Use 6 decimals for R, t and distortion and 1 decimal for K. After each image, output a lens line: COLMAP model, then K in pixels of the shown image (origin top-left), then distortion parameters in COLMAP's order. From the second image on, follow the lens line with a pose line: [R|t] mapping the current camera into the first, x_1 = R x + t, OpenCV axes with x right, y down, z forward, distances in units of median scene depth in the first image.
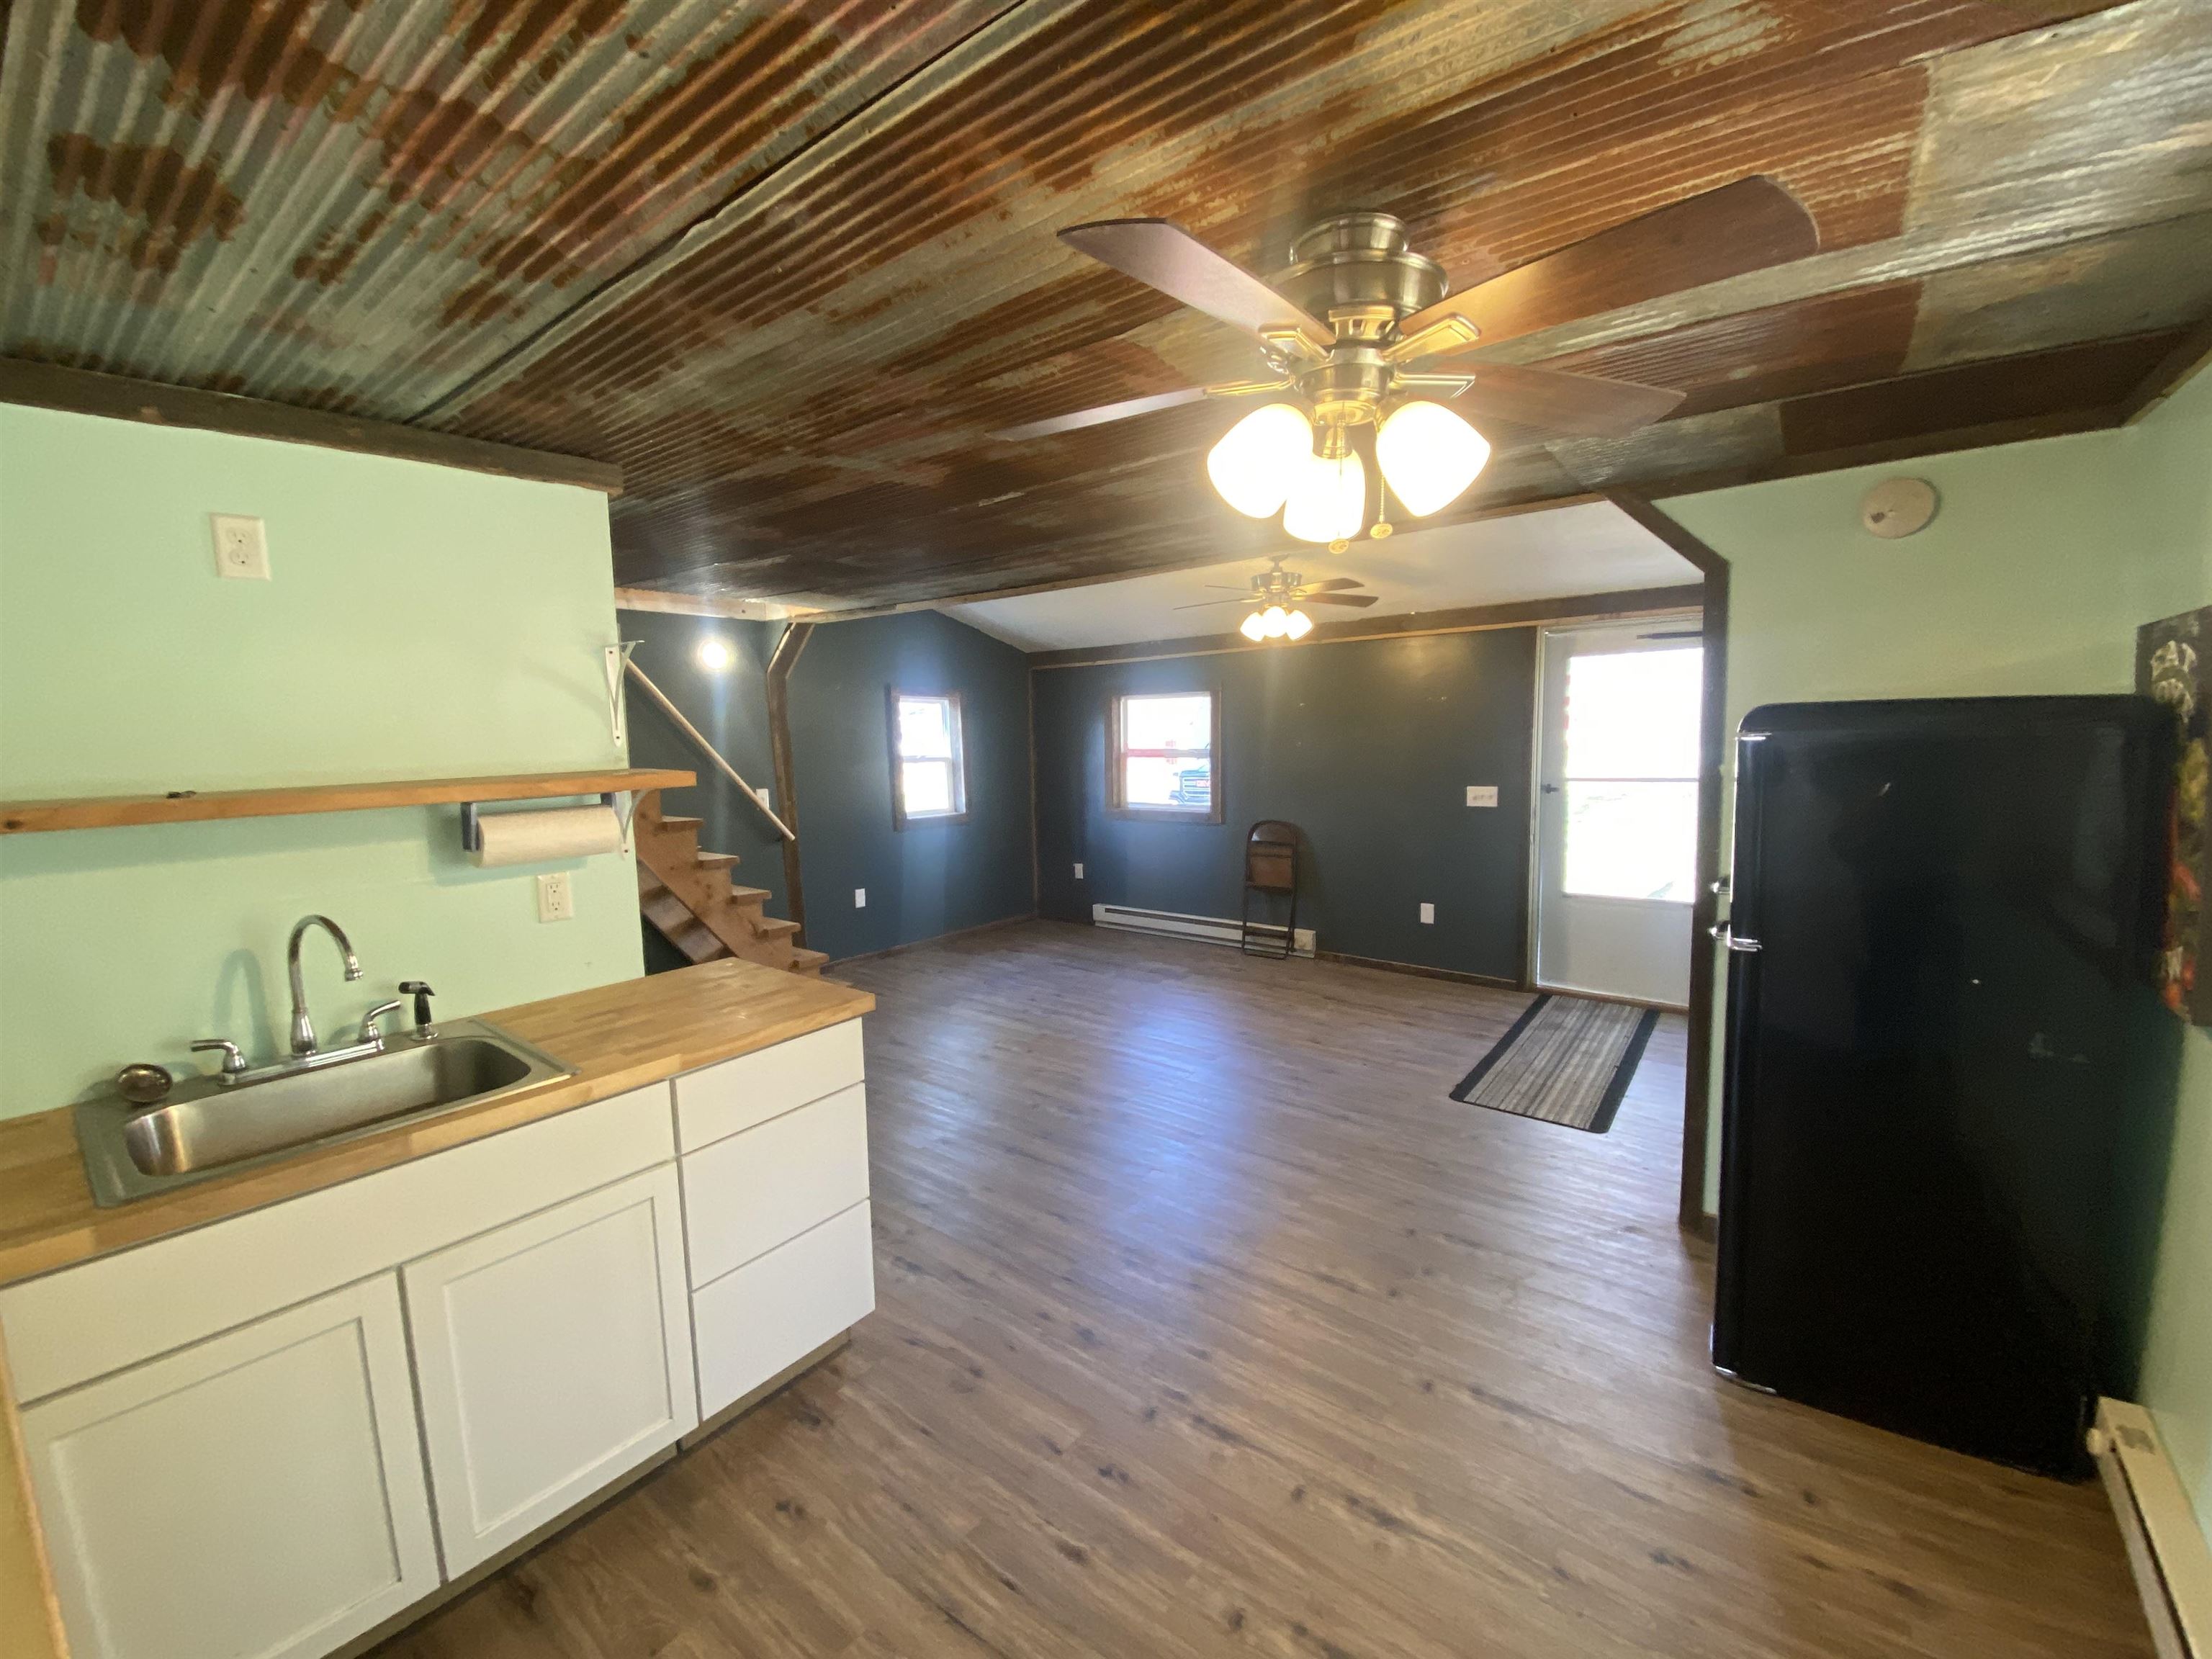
lens RADIAL K [[891.8, 0, 1097.2], [0, 891.8, 825.9], [0, 0, 1]] dist [0.051882, -0.036795]
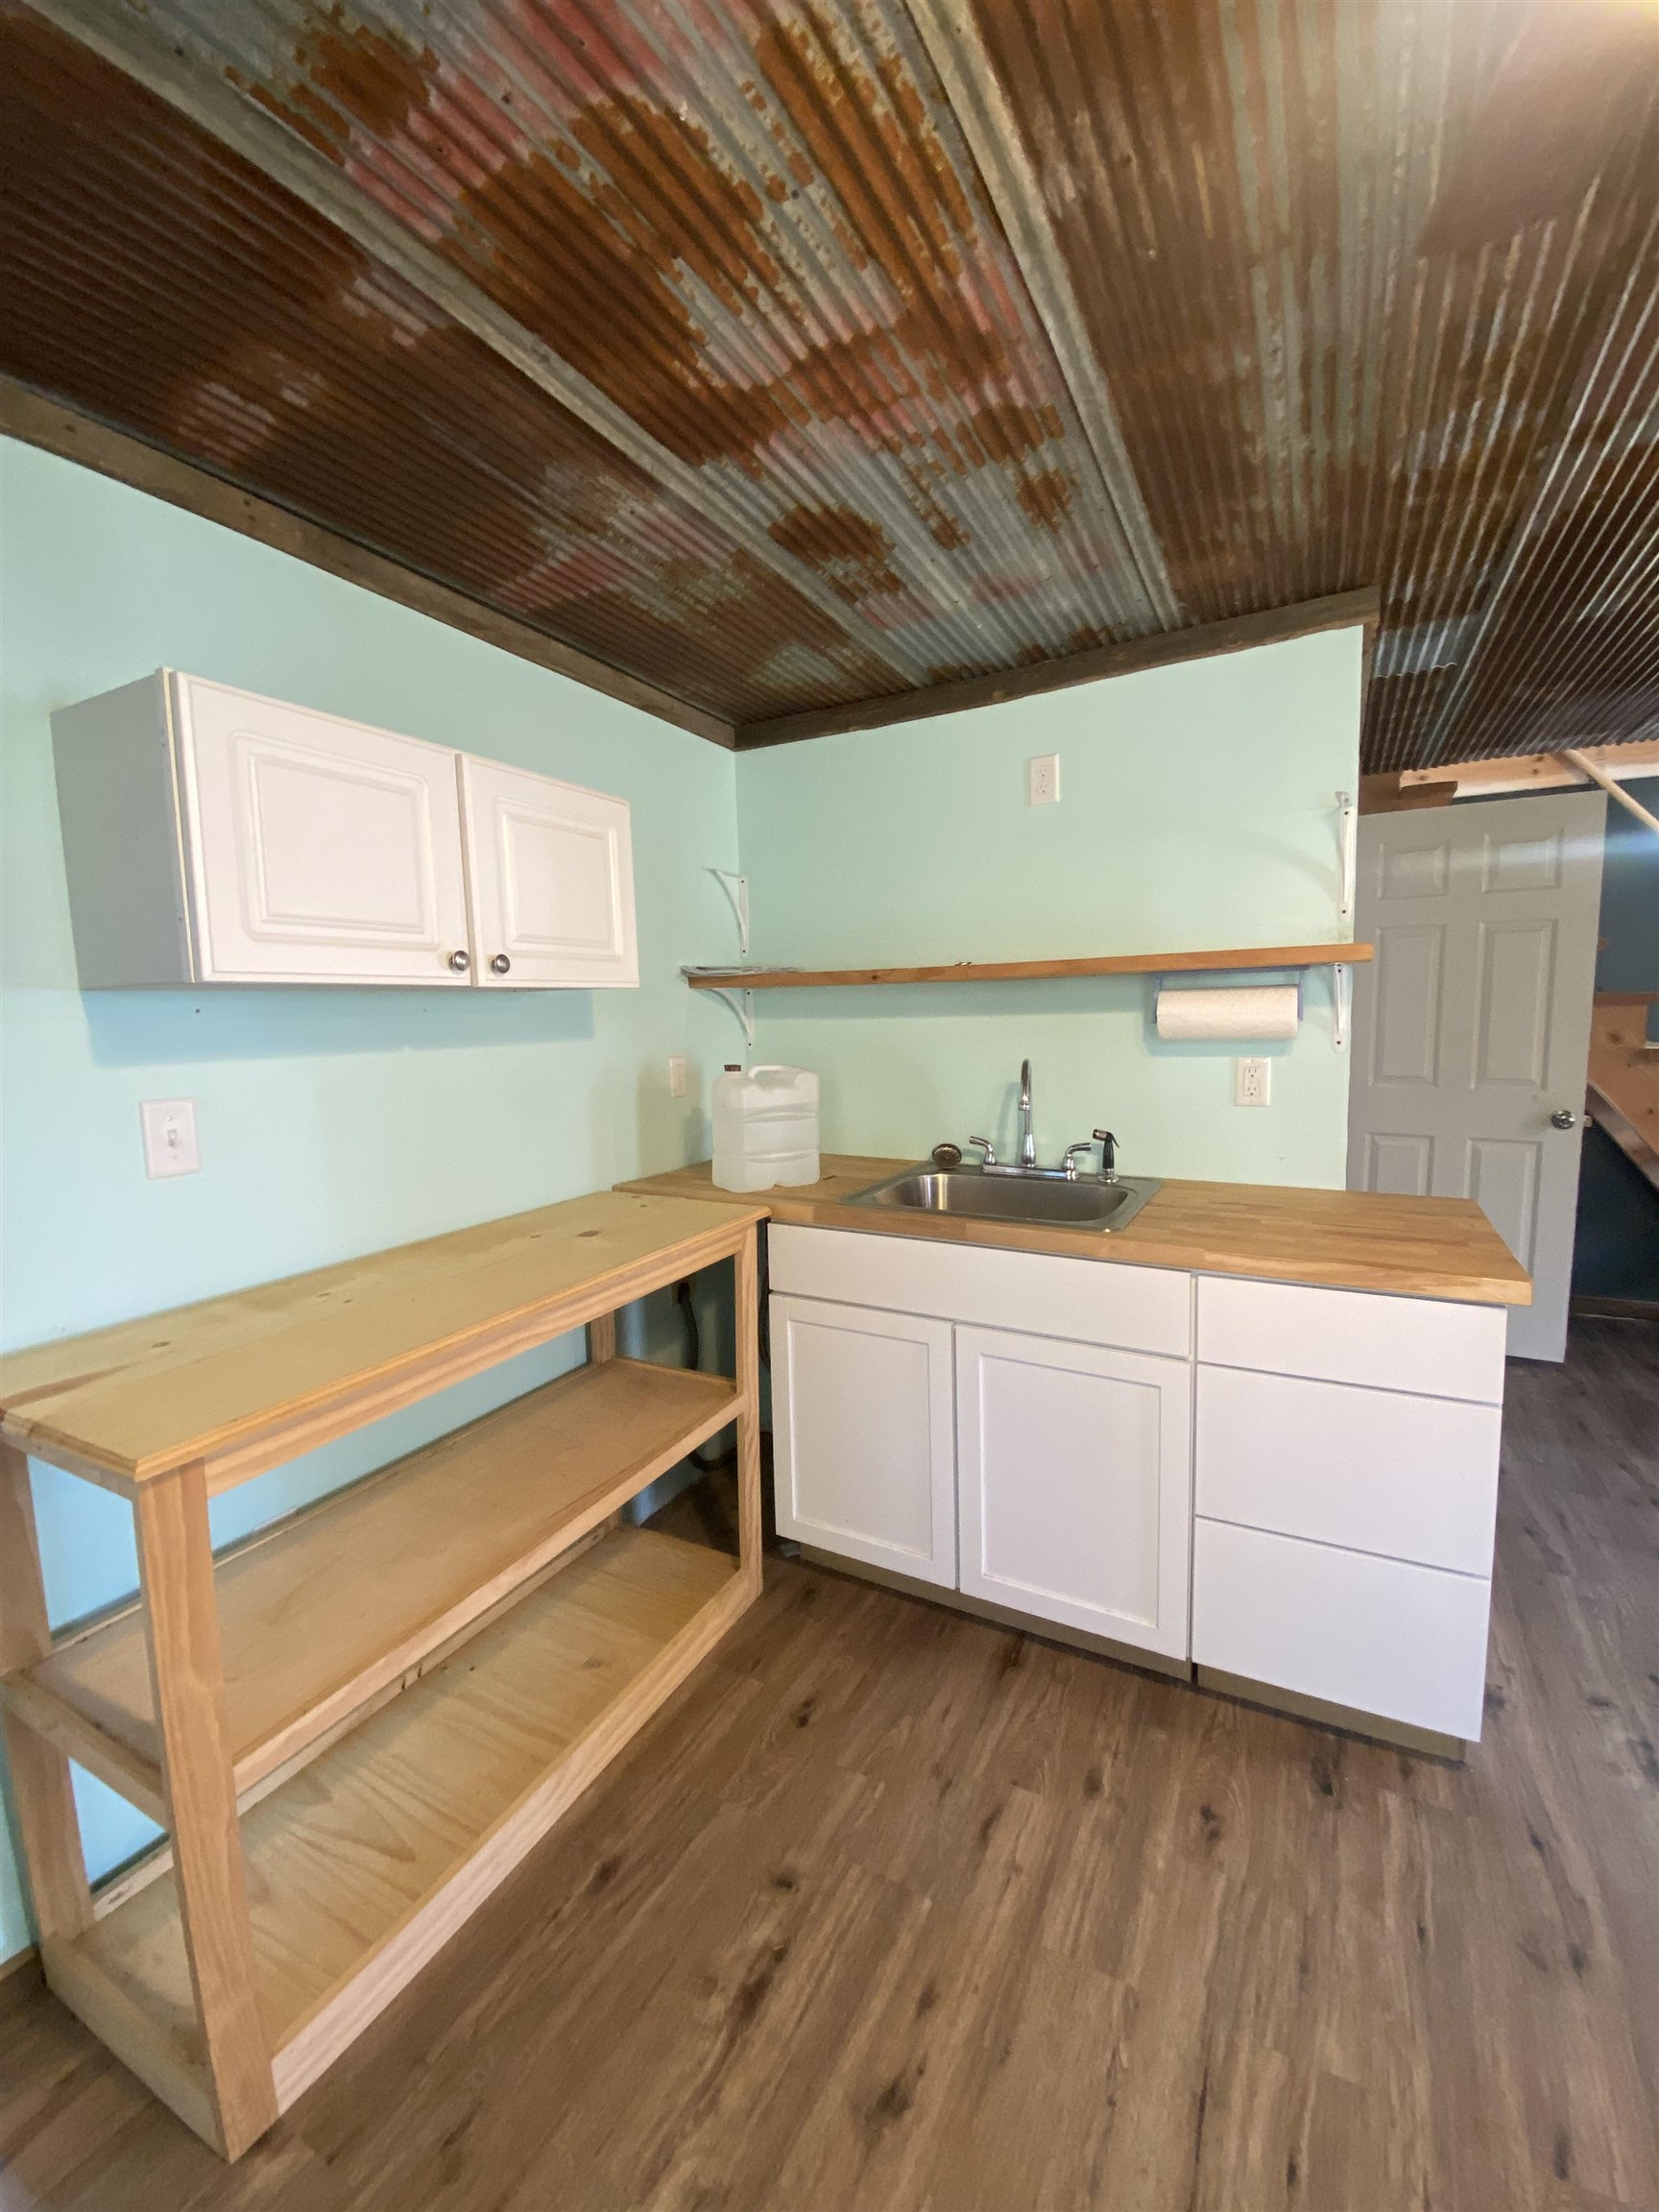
lens RADIAL K [[899.3, 0, 841.3], [0, 899.3, 1092.6], [0, 0, 1]] dist [0.033269, -0.026832]
pose [[0.180487, 0.107788, -0.977653, 0.274611], [-0.087318, 0.991808, 0.093229, 0.038788], [0.979694, 0.068540, 0.188420, 0.386656]]
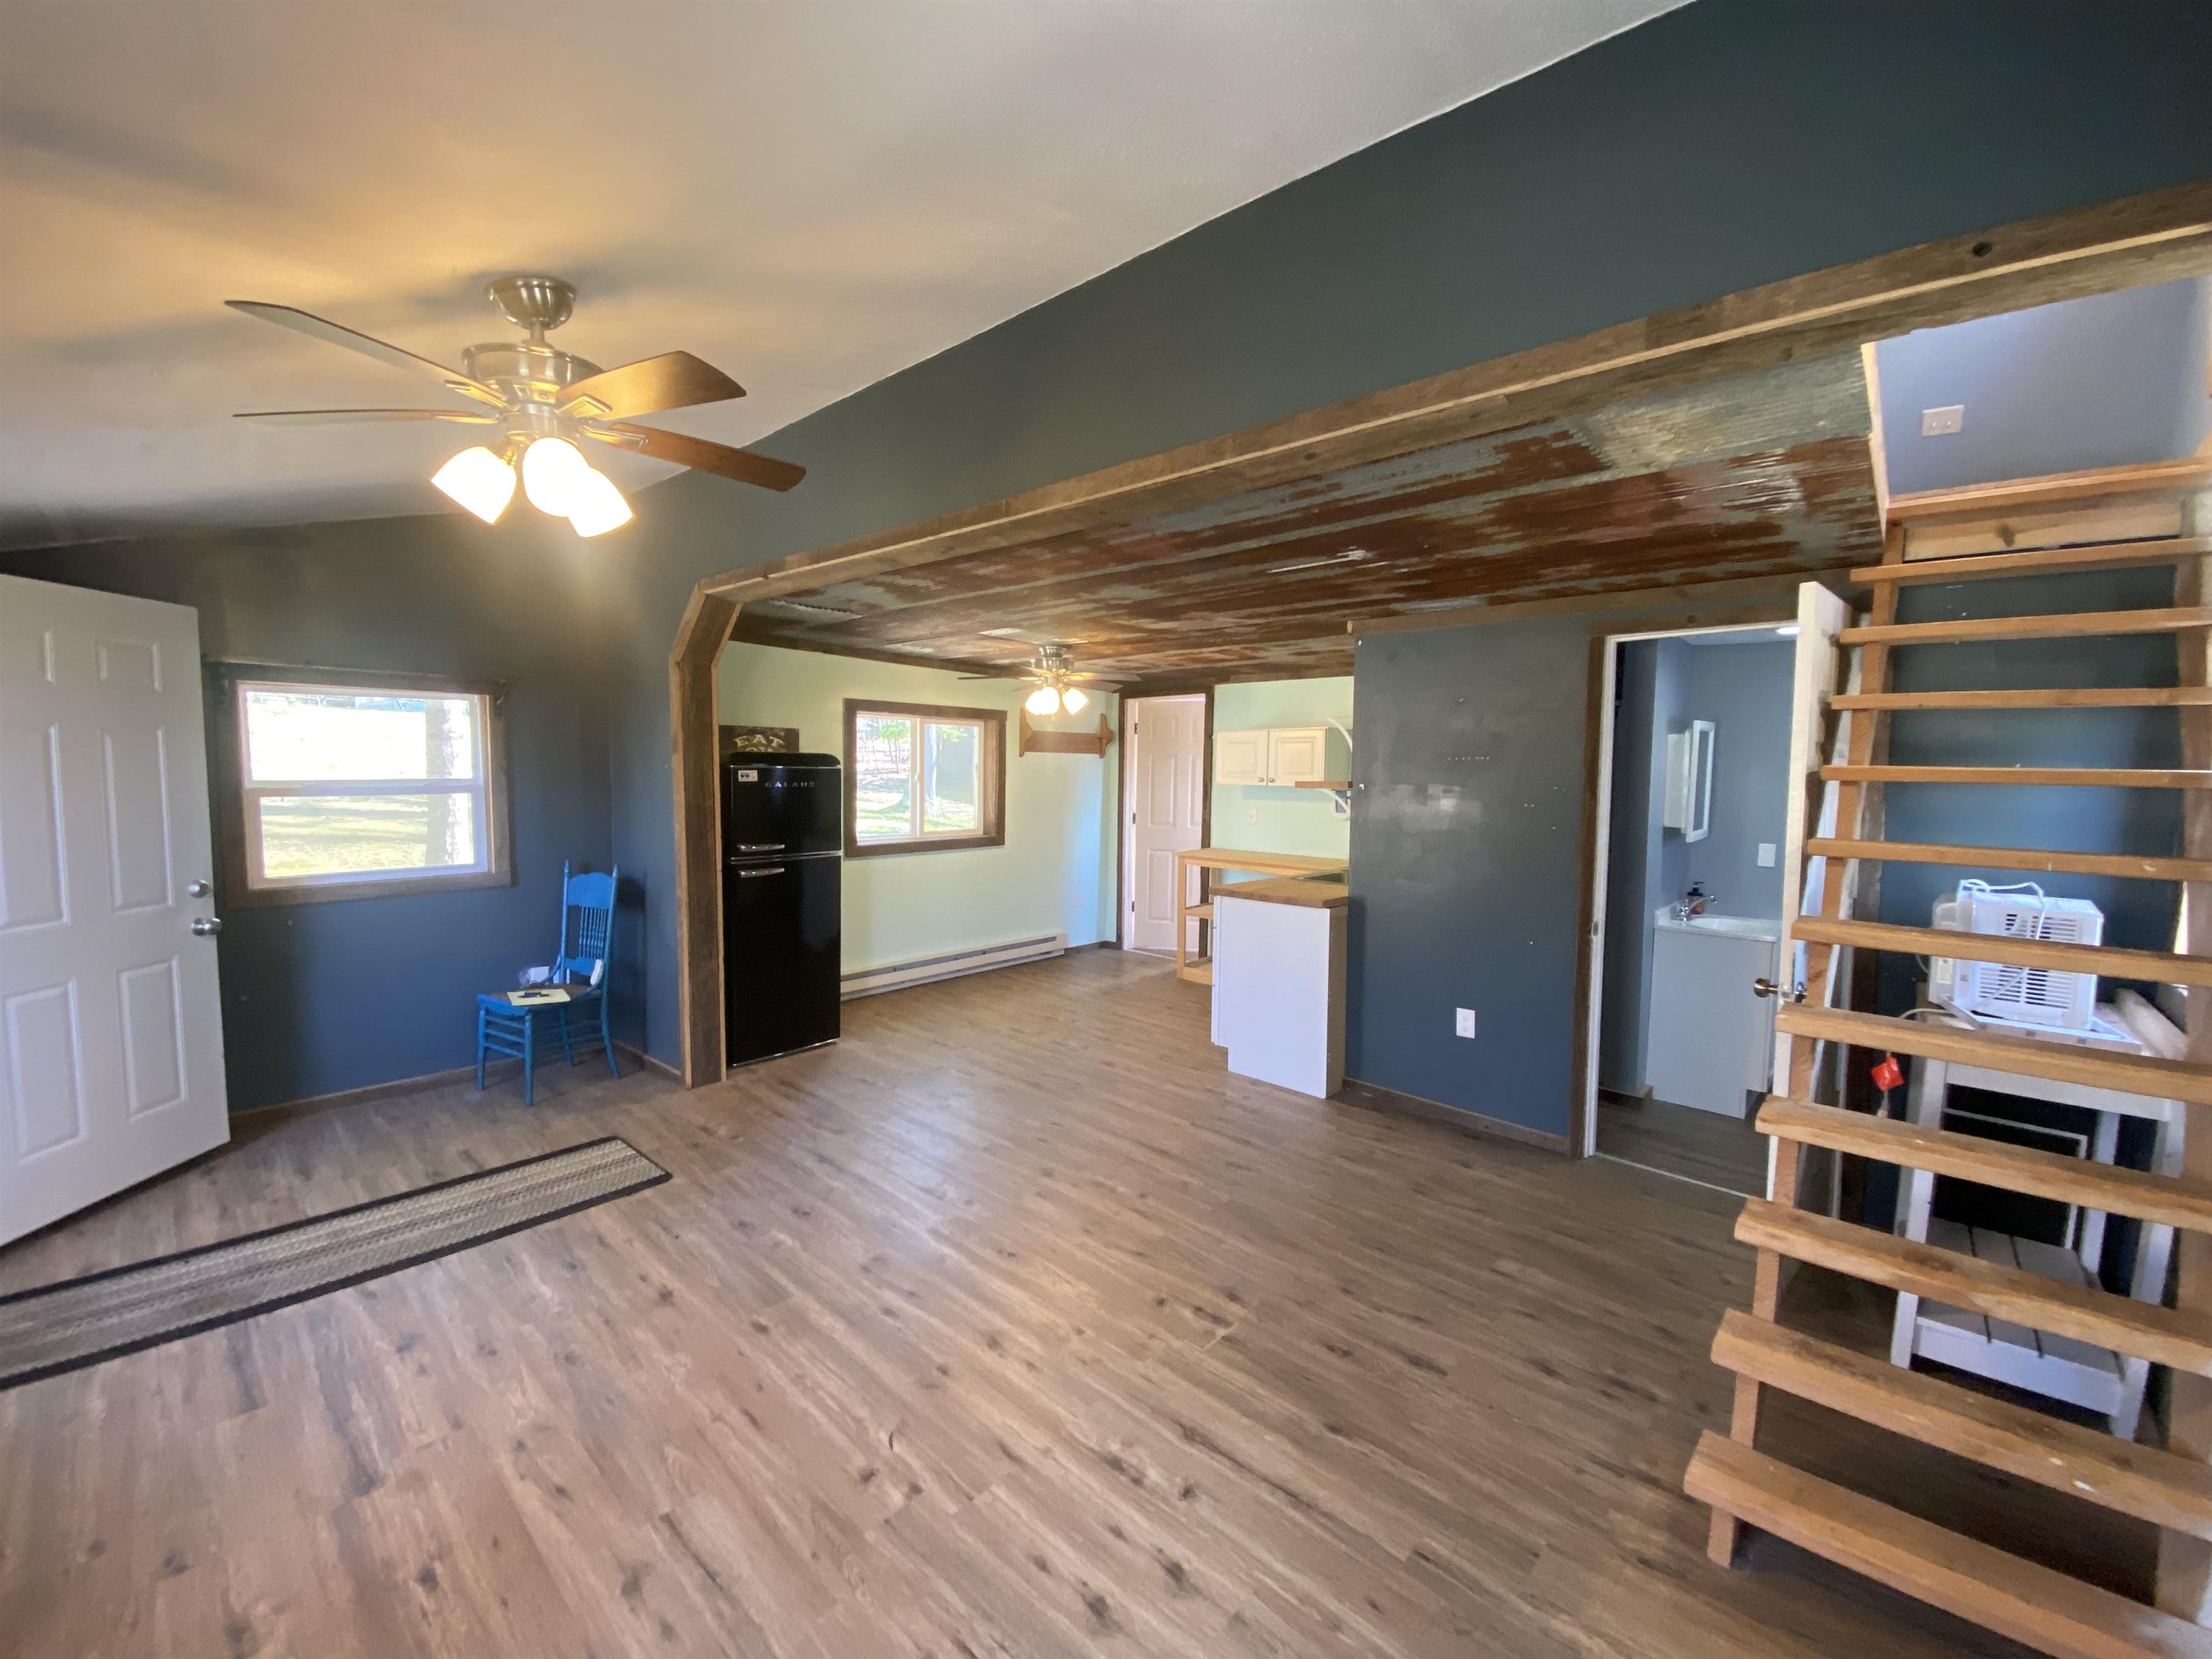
lens RADIAL K [[891.8, 0, 1097.2], [0, 891.8, 825.9], [0, 0, 1]] dist [0.051882, -0.036795]
pose [[-0.996212, 0.000183, 0.086959, -0.168027], [0.015171, 0.985027, 0.171729, -0.307879], [-0.085625, 0.172398, -0.981299, 2.984113]]
